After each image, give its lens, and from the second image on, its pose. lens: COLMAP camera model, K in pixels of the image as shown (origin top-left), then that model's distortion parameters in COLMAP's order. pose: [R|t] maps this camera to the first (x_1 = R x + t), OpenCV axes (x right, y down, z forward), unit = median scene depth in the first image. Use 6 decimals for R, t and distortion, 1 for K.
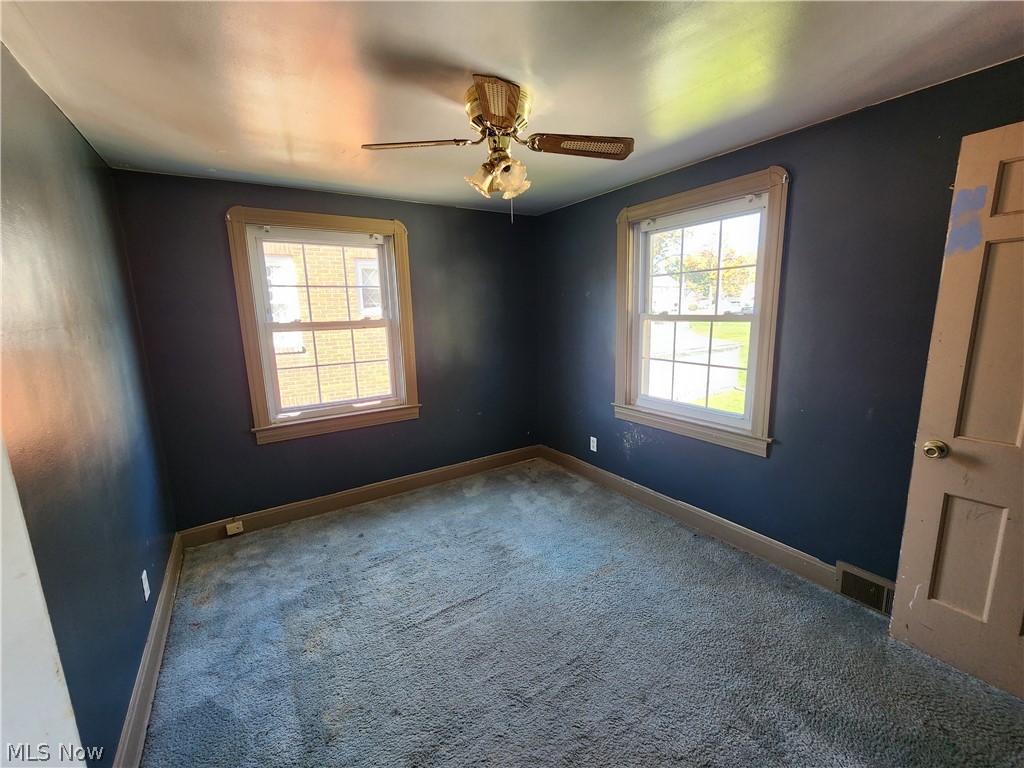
lens RADIAL K [[422.5, 0, 512.0], [0, 422.5, 384.0], [0, 0, 1]] dist [-0.001865, -0.000004]
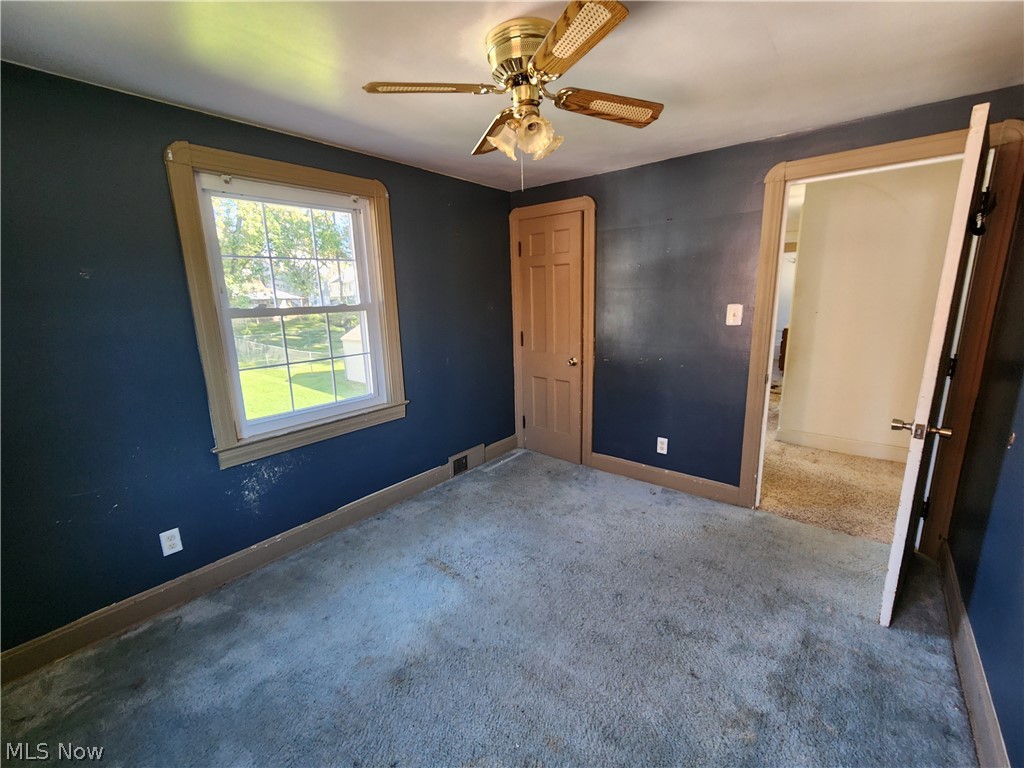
lens RADIAL K [[422.5, 0, 512.0], [0, 422.5, 384.0], [0, 0, 1]] dist [-0.001865, -0.000004]
pose [[-0.300974, -0.163844, 0.939452, -0.507463], [0.203049, 0.951530, 0.231002, -0.111685], [-0.931765, 0.260280, -0.253117, 0.761013]]
